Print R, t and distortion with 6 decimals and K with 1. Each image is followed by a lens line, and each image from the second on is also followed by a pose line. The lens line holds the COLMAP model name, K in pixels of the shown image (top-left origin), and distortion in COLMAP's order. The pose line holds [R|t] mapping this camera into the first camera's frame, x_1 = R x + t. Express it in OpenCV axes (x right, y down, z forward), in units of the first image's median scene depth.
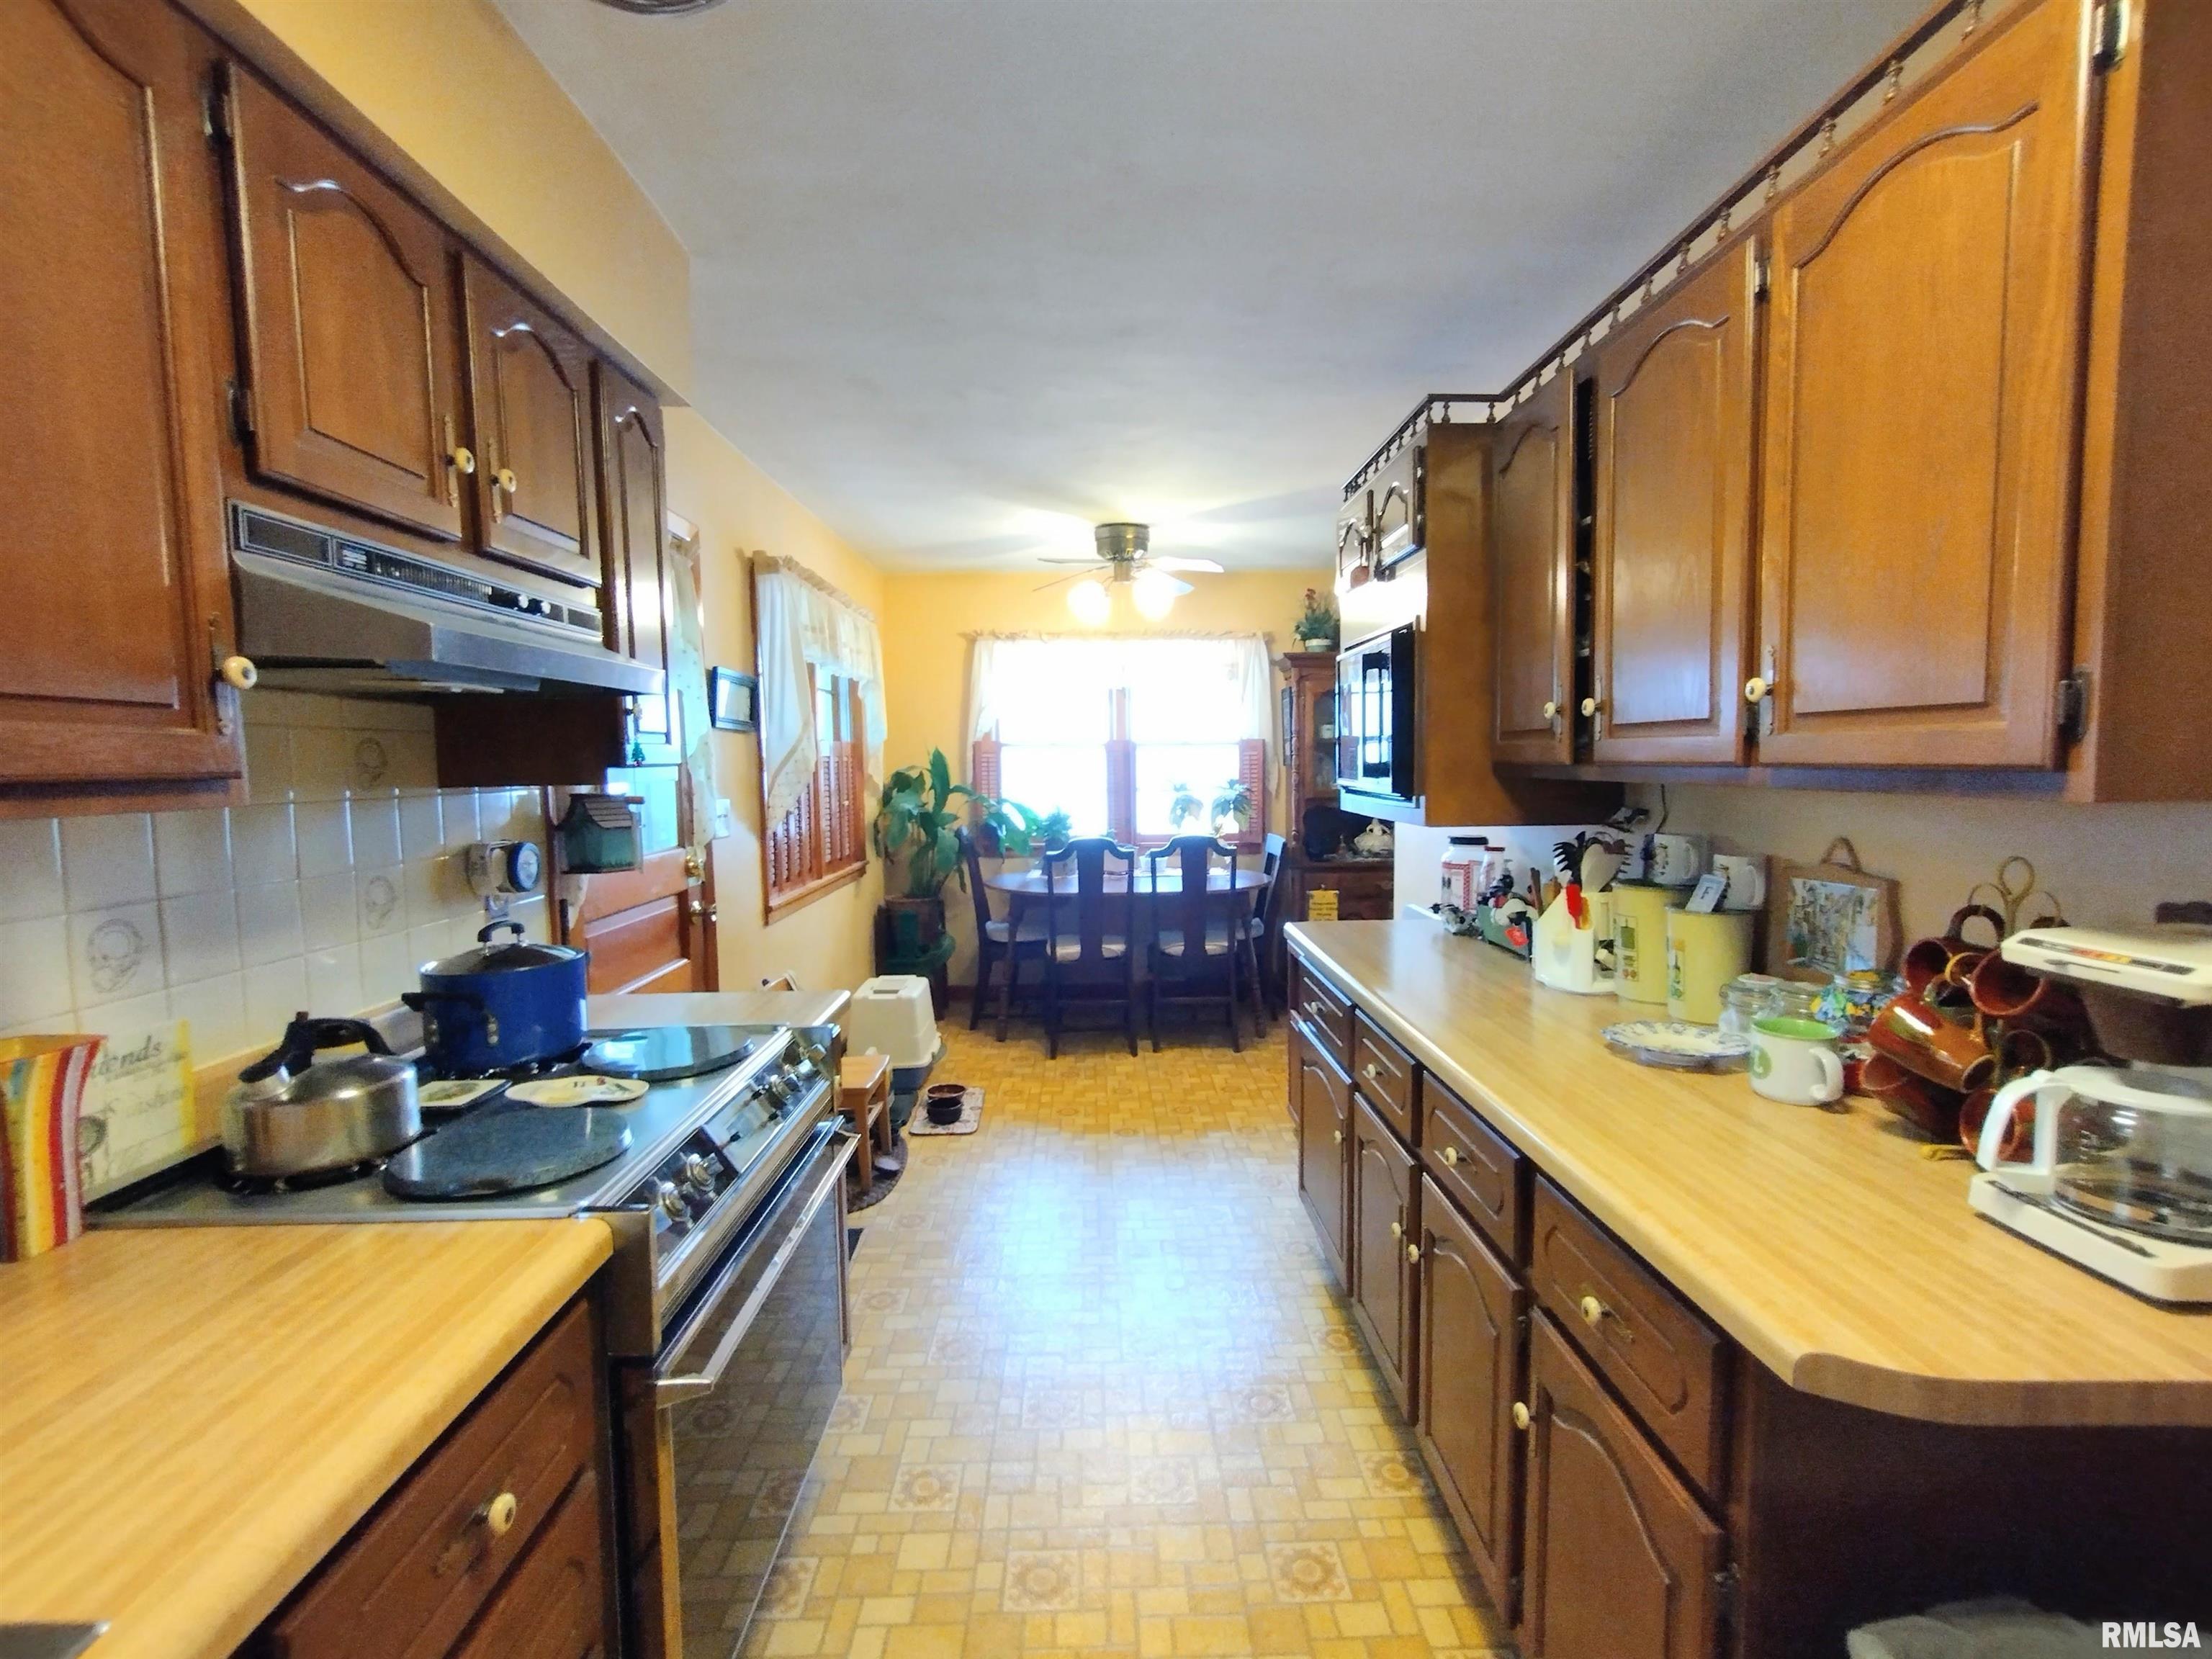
lens RADIAL K [[1008.4, 0, 1106.0], [0, 1008.4, 829.5], [0, 0, 1]] dist [-0.002053, 0.001110]
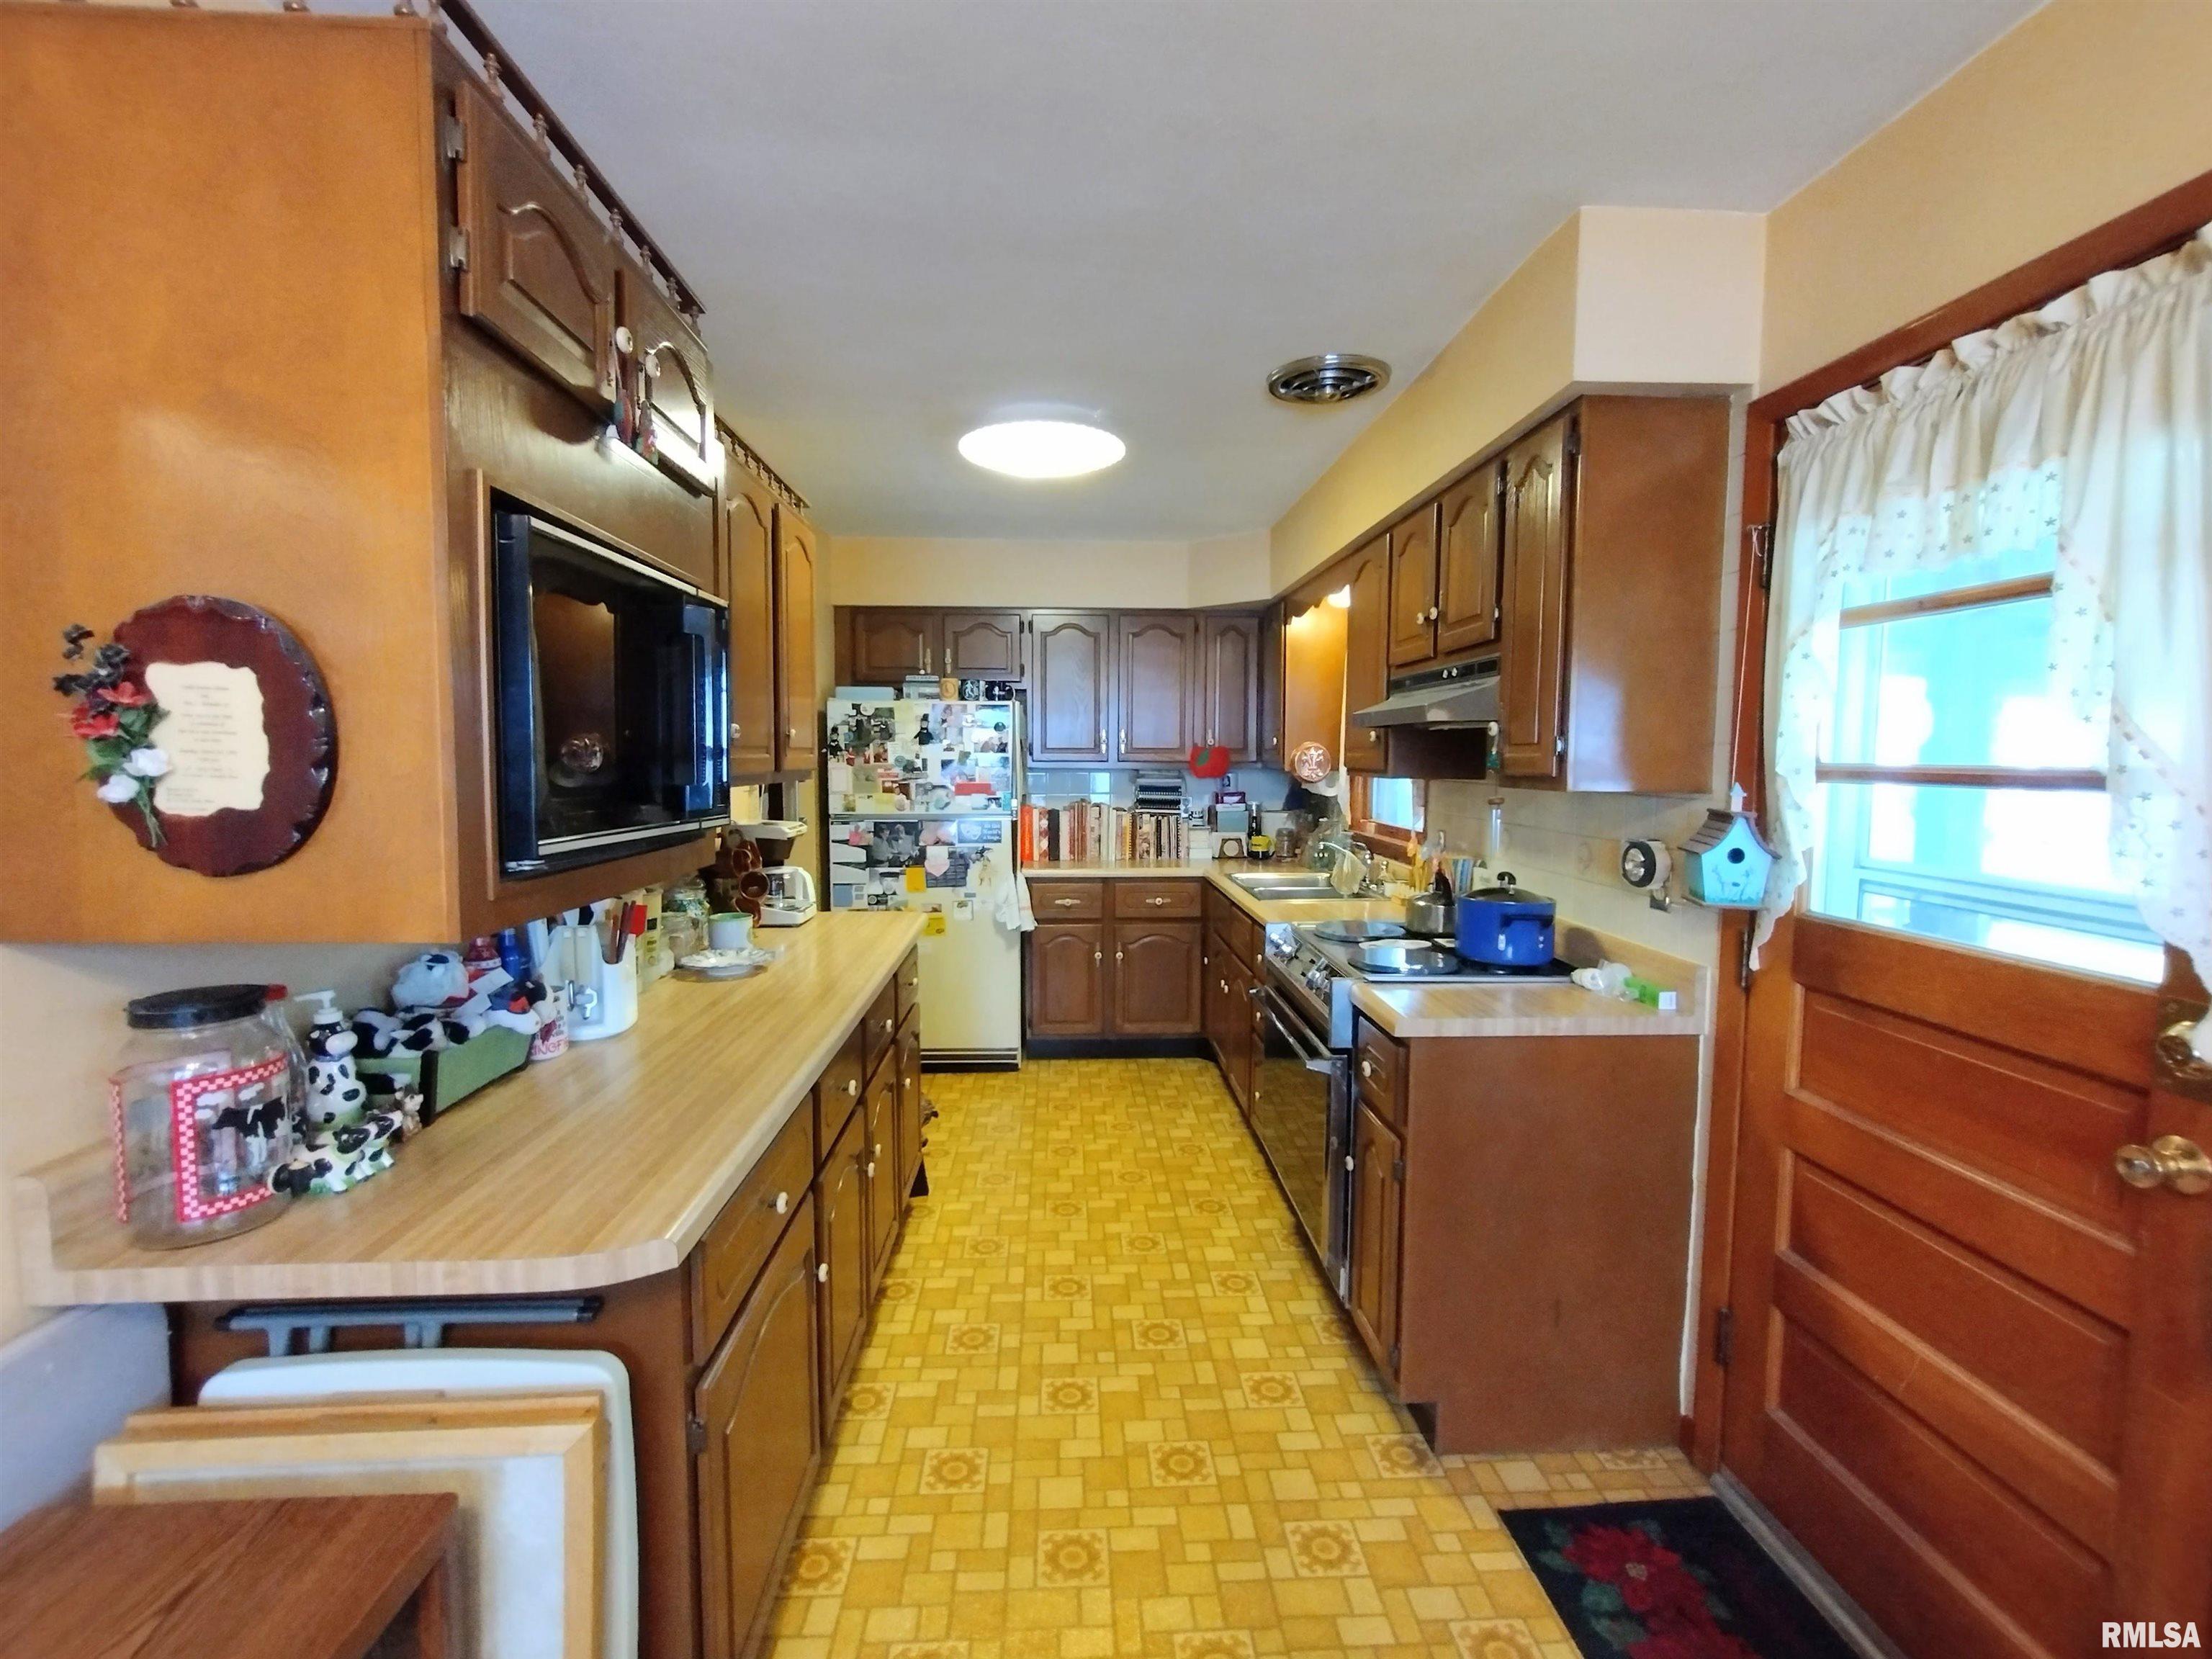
lens RADIAL K [[1008.4, 0, 1106.0], [0, 1008.4, 829.5], [0, 0, 1]] dist [-0.002053, 0.001110]
pose [[-0.999267, 0.014185, -0.035554, 0.082591], [0.008799, 0.989051, 0.147310, -0.275668], [0.037254, 0.146889, -0.988451, 3.339025]]
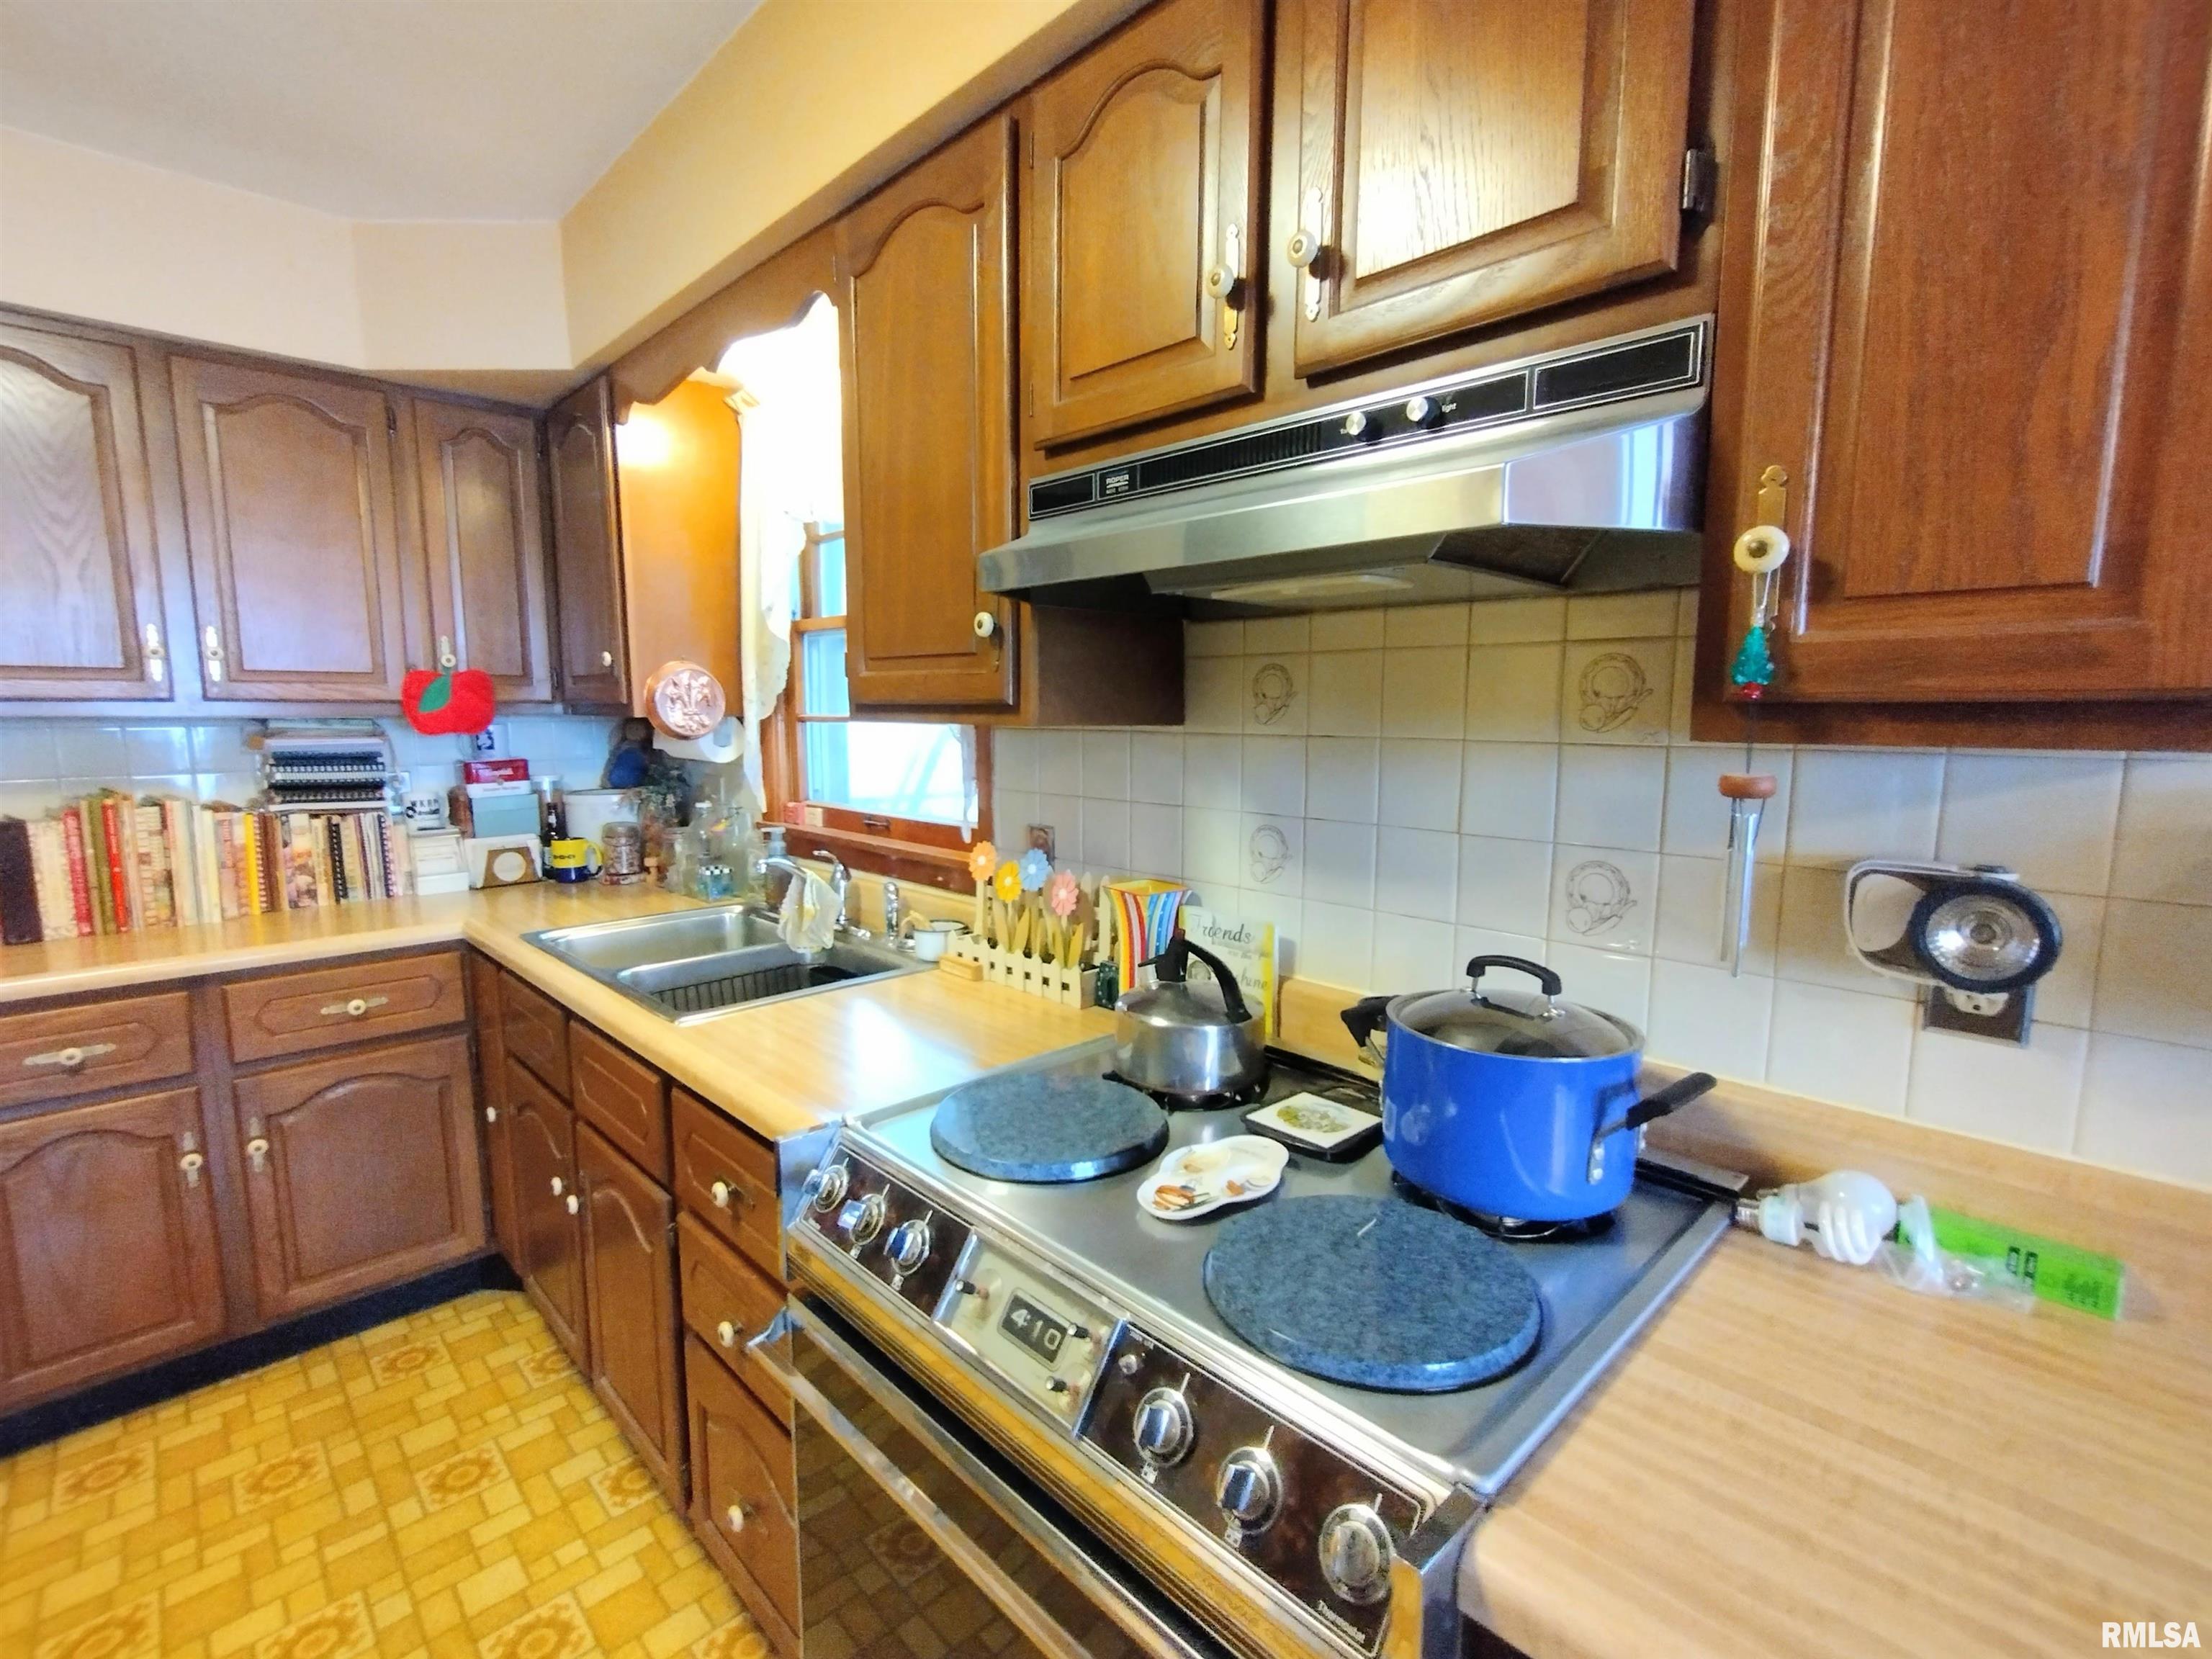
lens RADIAL K [[1020.3, 0, 1113.0], [0, 1020.3, 839.2], [0, 0, 1]] dist [-0.002758, 0.000139]
pose [[-0.725866, 0.101913, -0.680244, -0.032296], [-0.040641, 0.980881, 0.190320, -0.112912], [0.686634, 0.165792, -0.707846, 1.685271]]
